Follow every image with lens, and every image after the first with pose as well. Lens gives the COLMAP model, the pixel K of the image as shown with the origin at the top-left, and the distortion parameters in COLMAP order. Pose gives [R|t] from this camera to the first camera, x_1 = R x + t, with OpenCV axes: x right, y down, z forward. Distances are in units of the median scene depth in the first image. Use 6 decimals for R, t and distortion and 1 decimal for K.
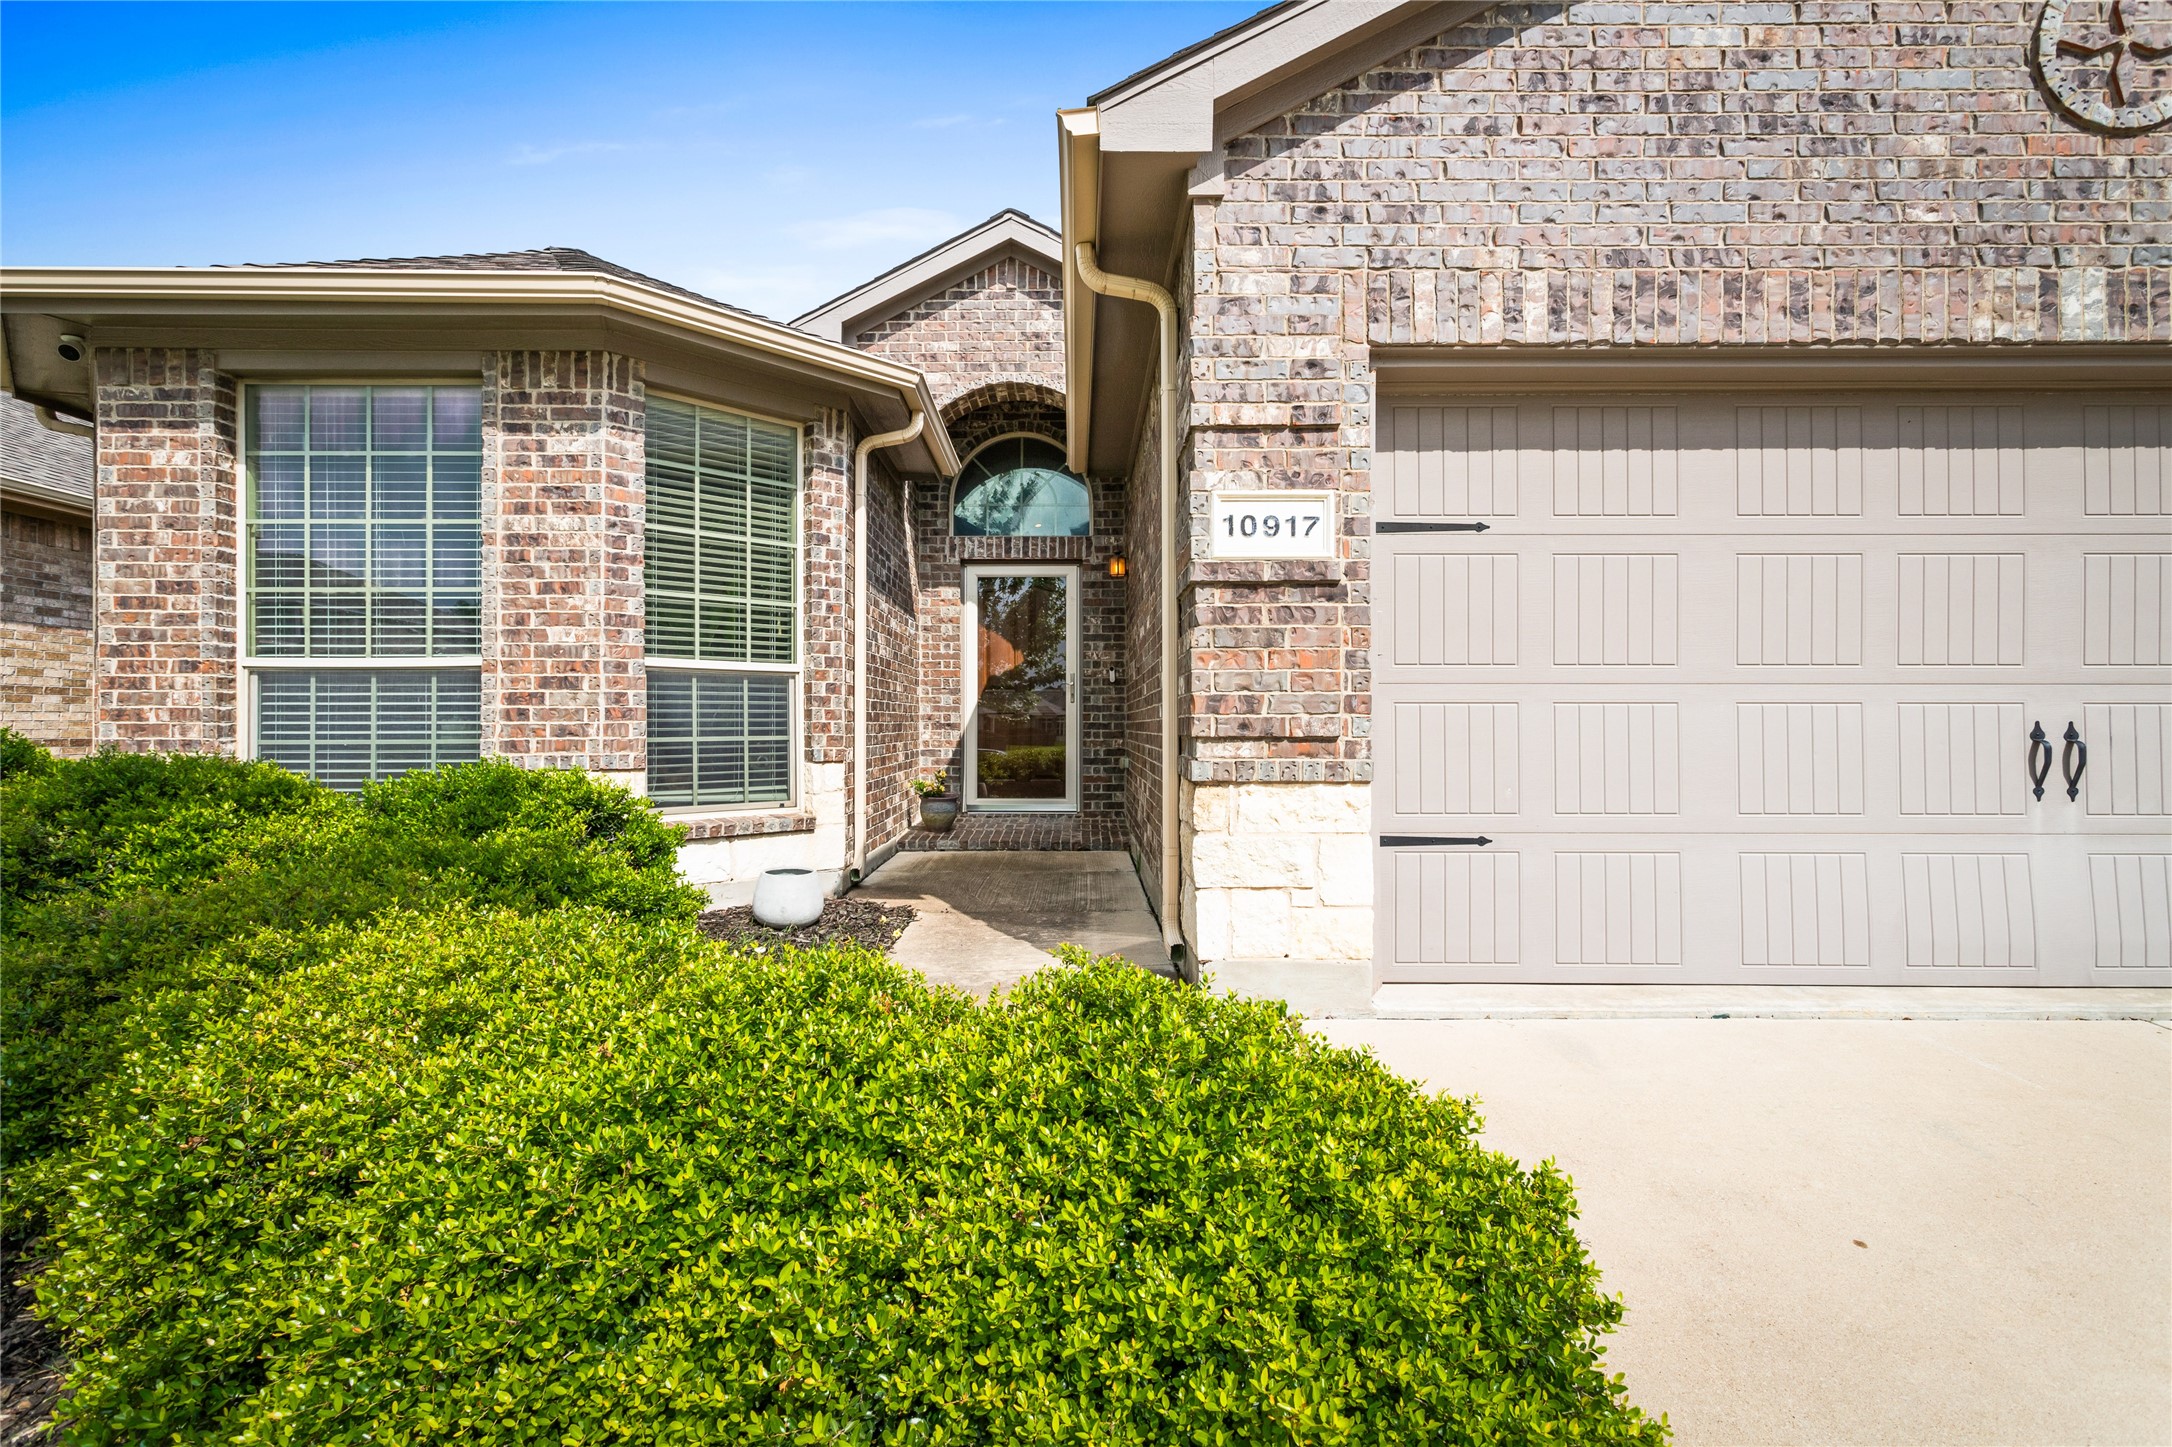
lens RADIAL K [[1029.5, 0, 1073.6], [0, 1029.5, 720.3], [0, 0, 1]] dist [-0.003784, 0.005390]
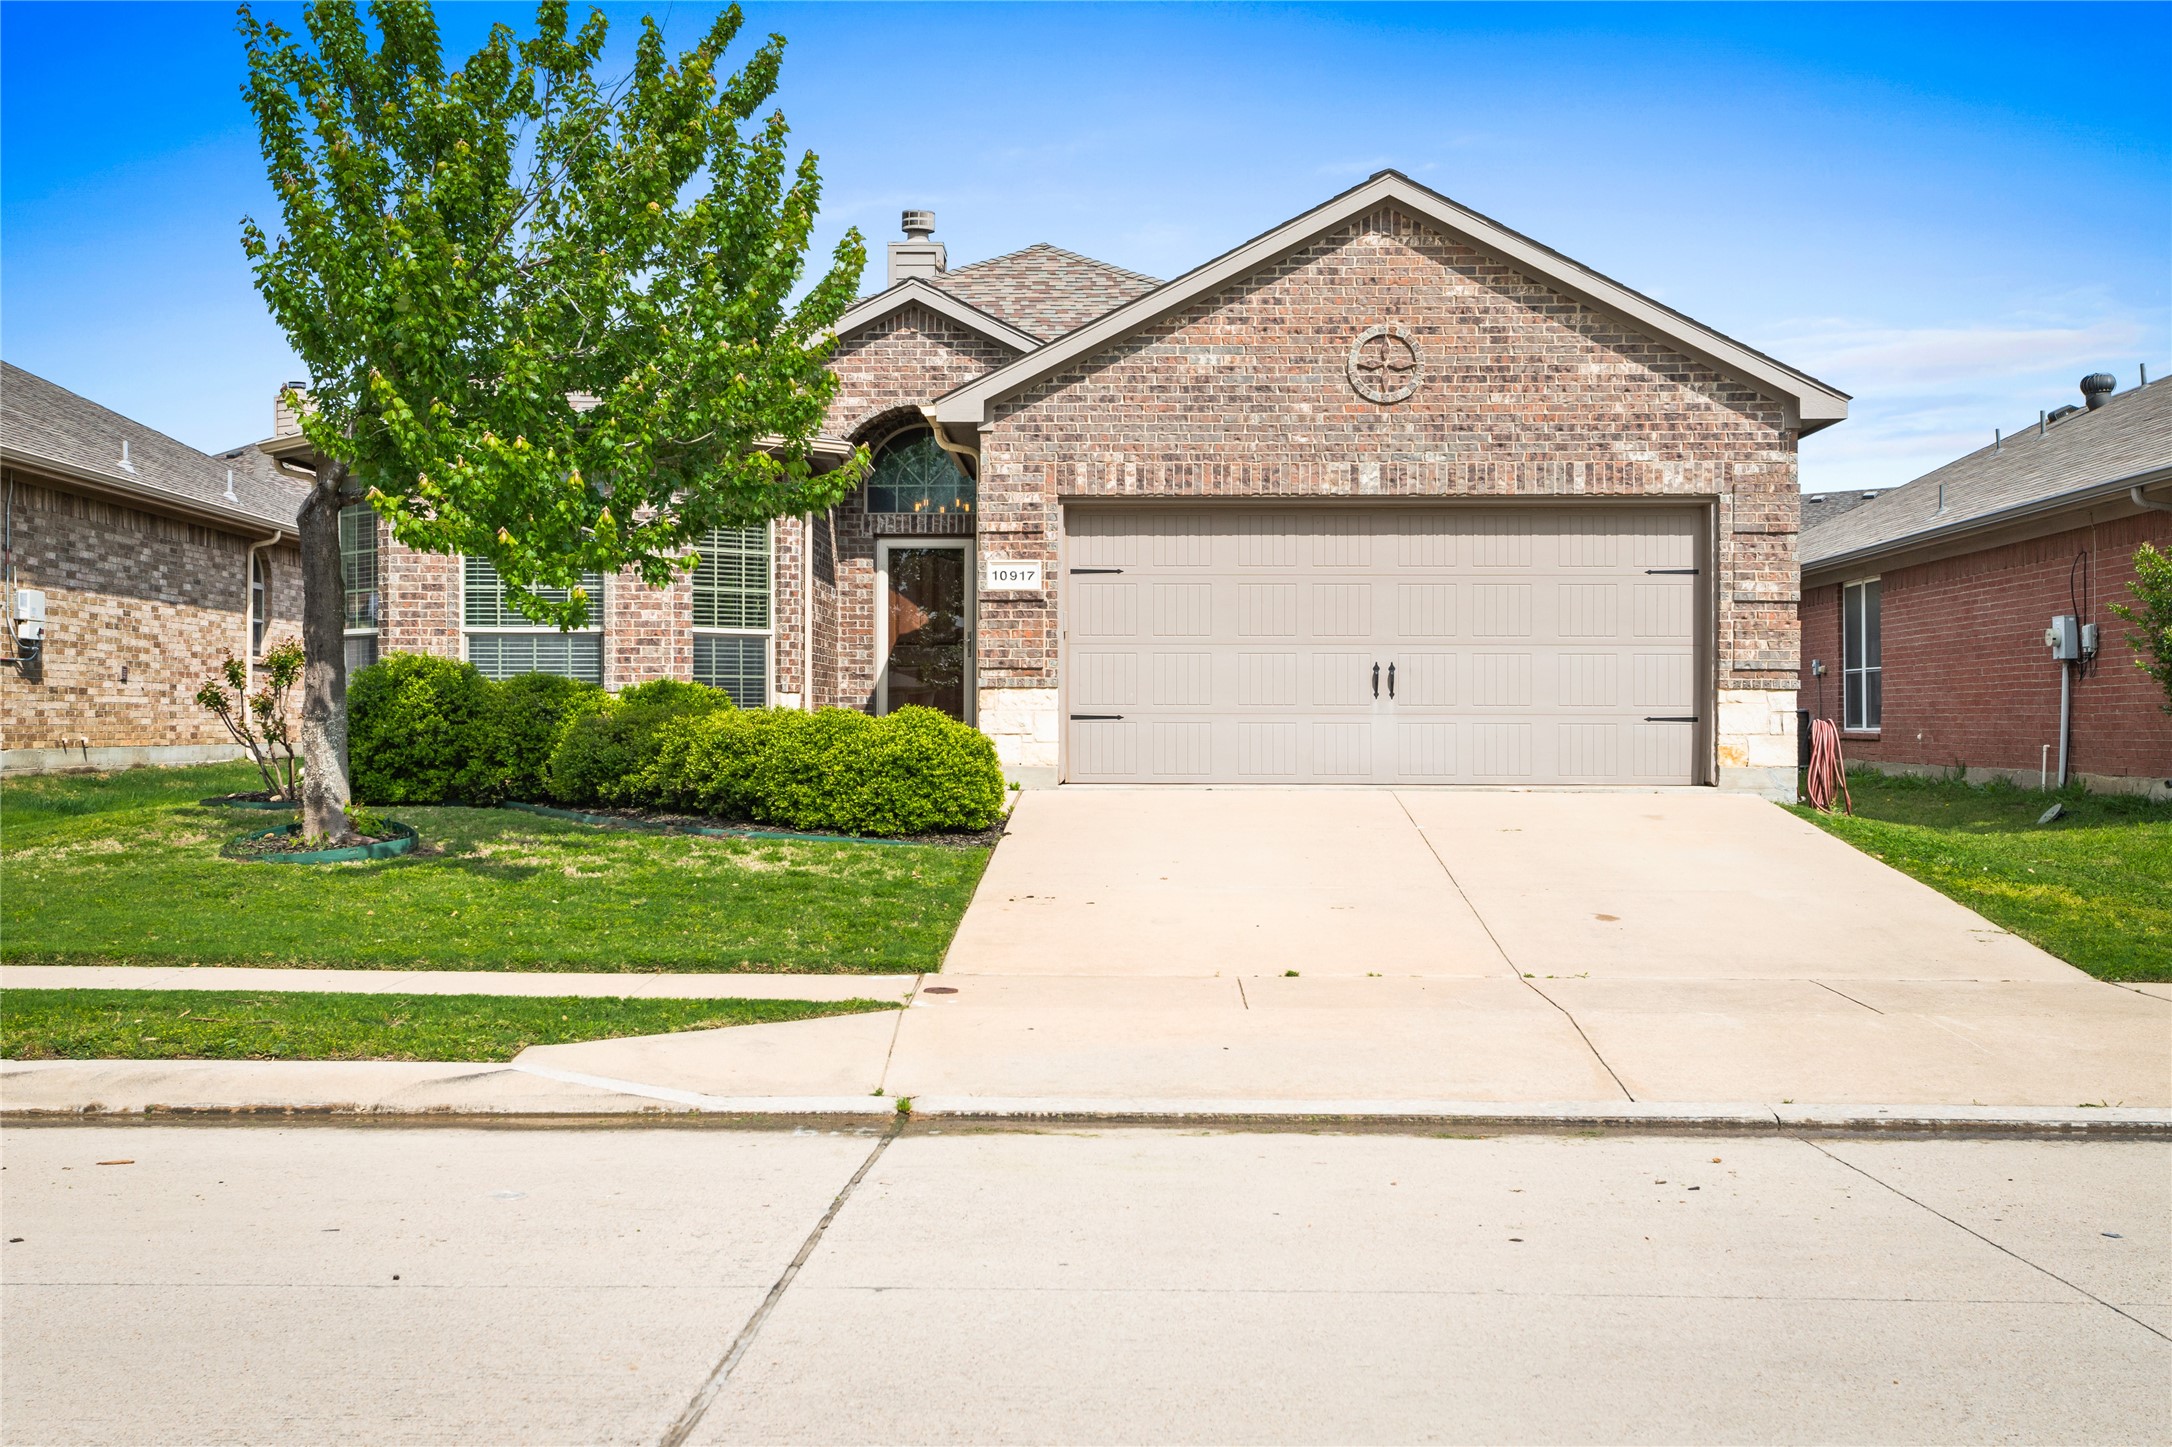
lens RADIAL K [[2393.1, 0, 1086.0], [0, 2393.1, 723.5], [0, 0, 1]] dist [0.021024, -0.022583]
pose [[0.999892, 0.002206, -0.014537, 0.308713], [-0.002146, 0.999989, 0.004164, 0.084515], [0.014546, -0.004132, 0.999886, -3.090945]]
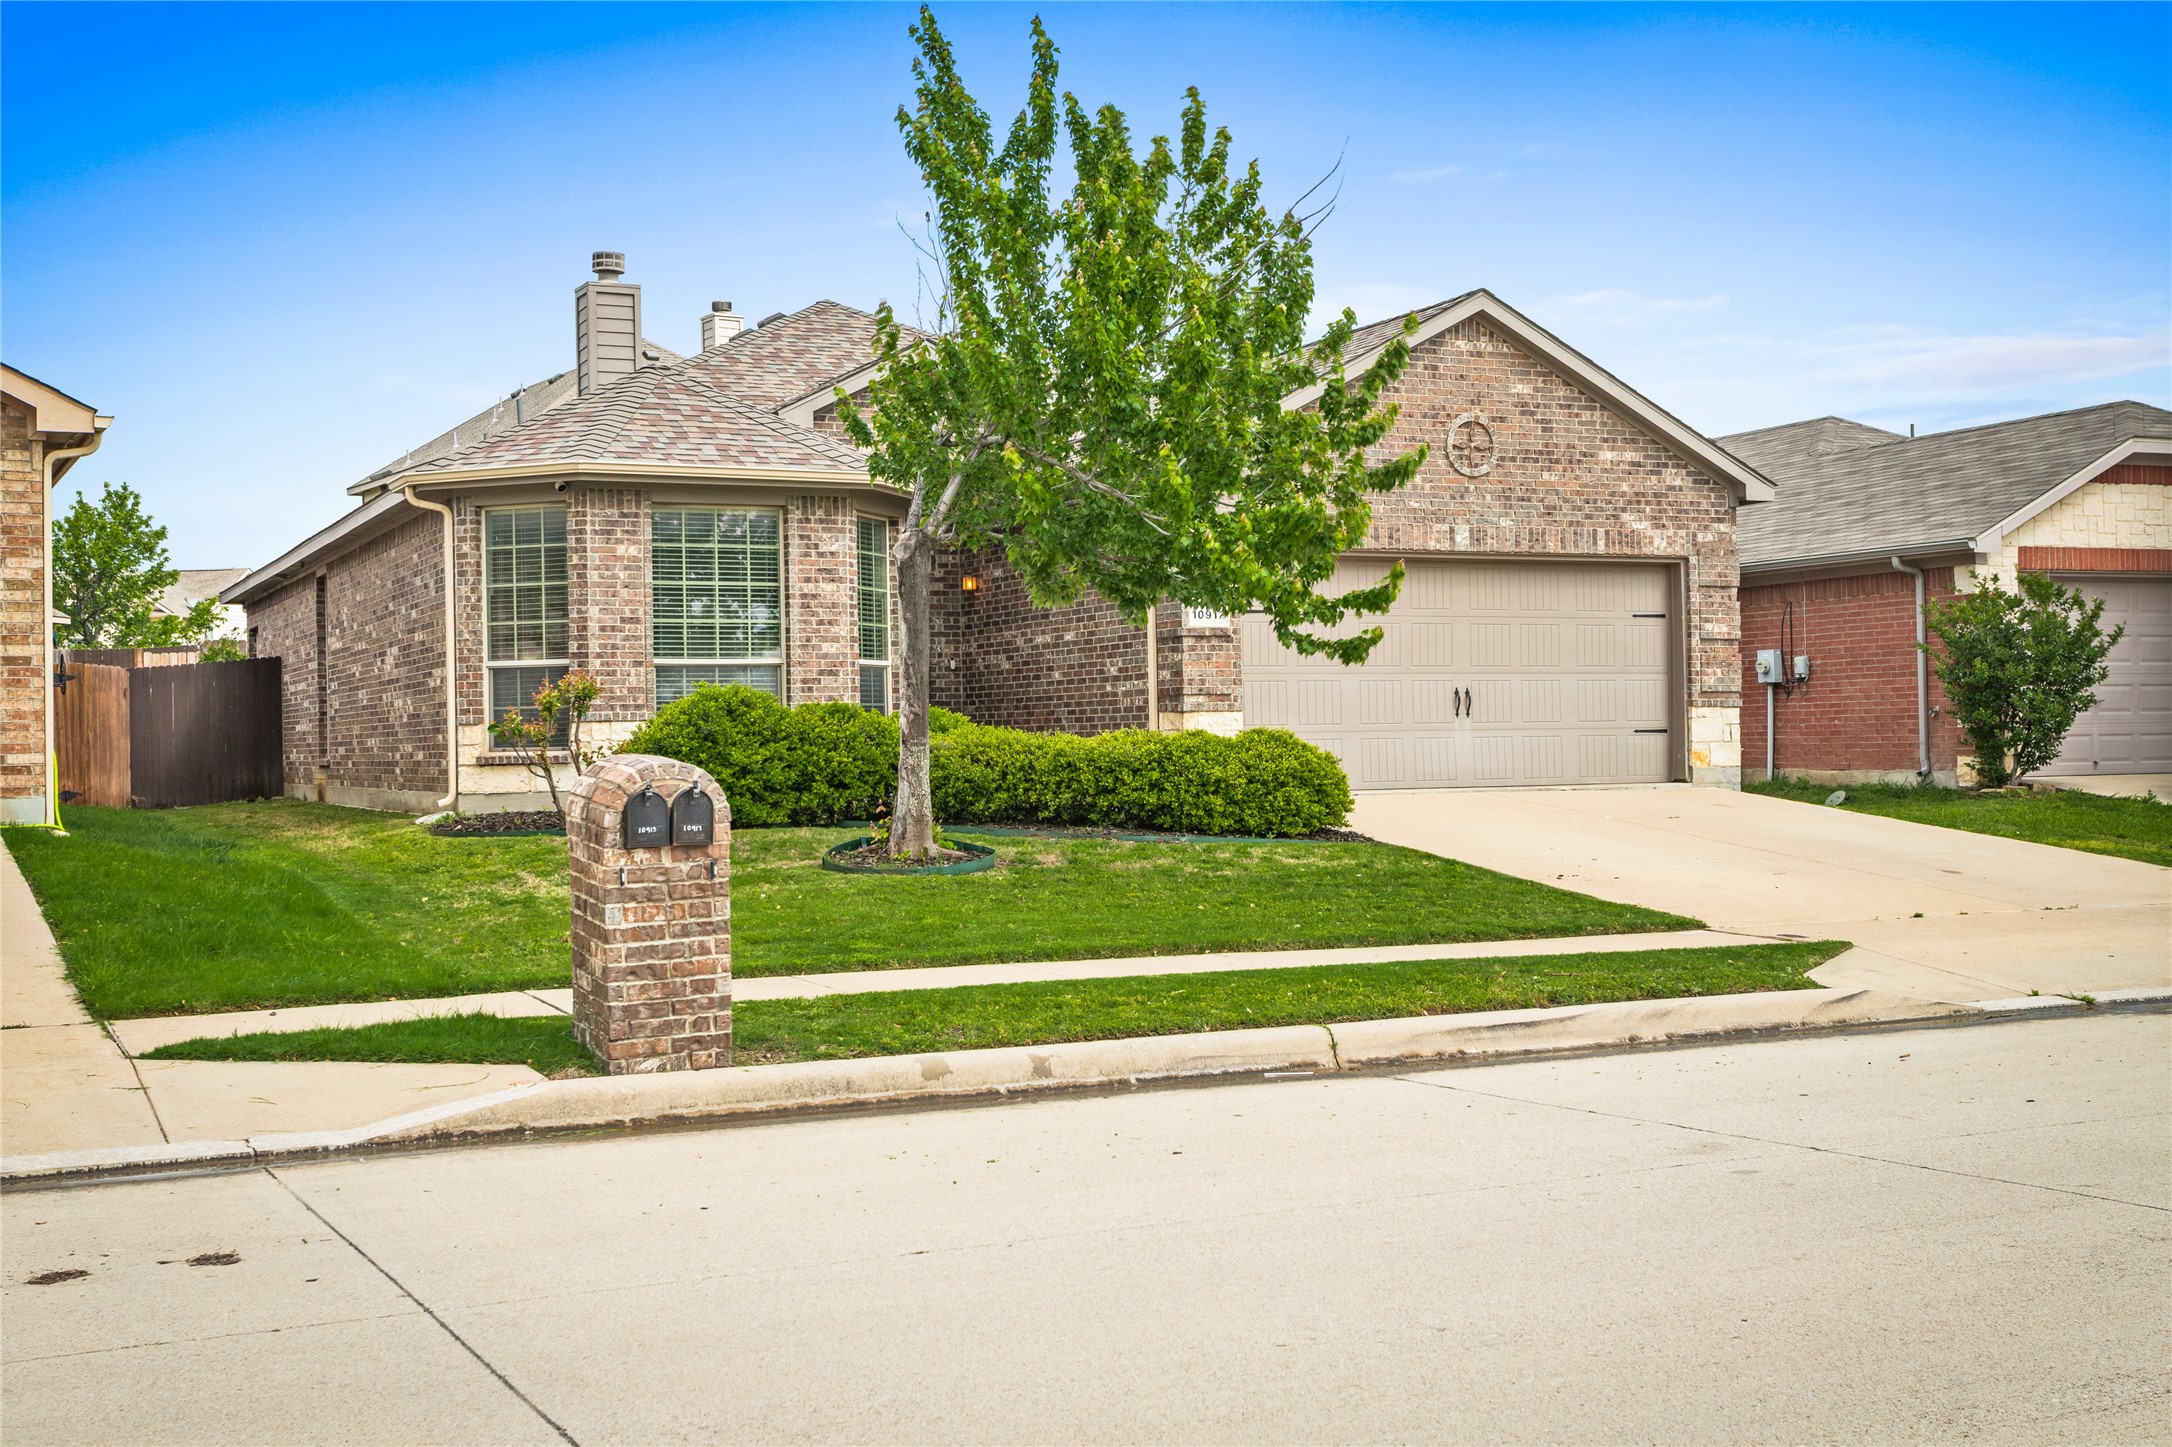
lens RADIAL K [[2393.1, 0, 1086.0], [0, 2393.1, 723.5], [0, 0, 1]] dist [0.021024, -0.022583]
pose [[0.903074, -0.010196, 0.429364, -1.964693], [0.012906, 0.999911, -0.003399, 0.077957], [-0.429291, 0.008610, 0.903125, -3.174923]]
